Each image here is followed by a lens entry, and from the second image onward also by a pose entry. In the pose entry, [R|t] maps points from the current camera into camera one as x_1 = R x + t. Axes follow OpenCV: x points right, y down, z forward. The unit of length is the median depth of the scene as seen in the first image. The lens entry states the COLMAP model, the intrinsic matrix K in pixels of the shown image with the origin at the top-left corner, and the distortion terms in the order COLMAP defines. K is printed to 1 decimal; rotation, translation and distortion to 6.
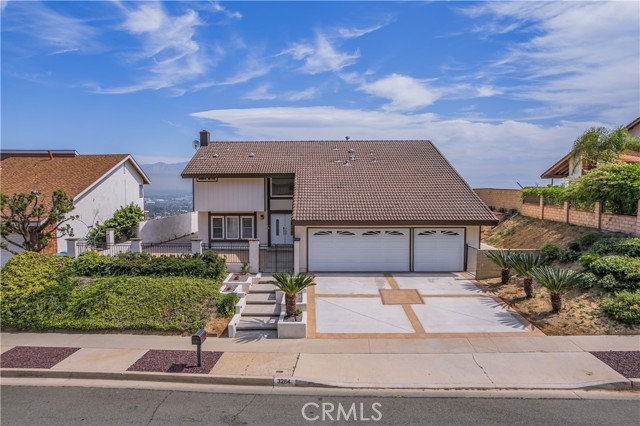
lens RADIAL K [[424.8, 0, 304.4], [0, 424.8, 208.8], [0, 0, 1]] dist [-0.064604, 0.043715]
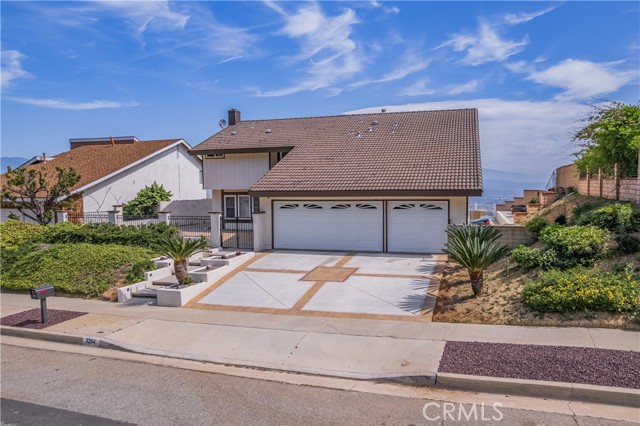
lens RADIAL K [[446.0, 0, 358.1], [0, 446.0, 206.6], [0, 0, 1]] dist [-0.064836, 0.035091]
pose [[0.970938, 0.003292, -0.239310, 0.414257], [-0.005513, 0.999948, -0.008612, 0.065099], [0.239269, 0.009682, 0.970905, 0.112766]]
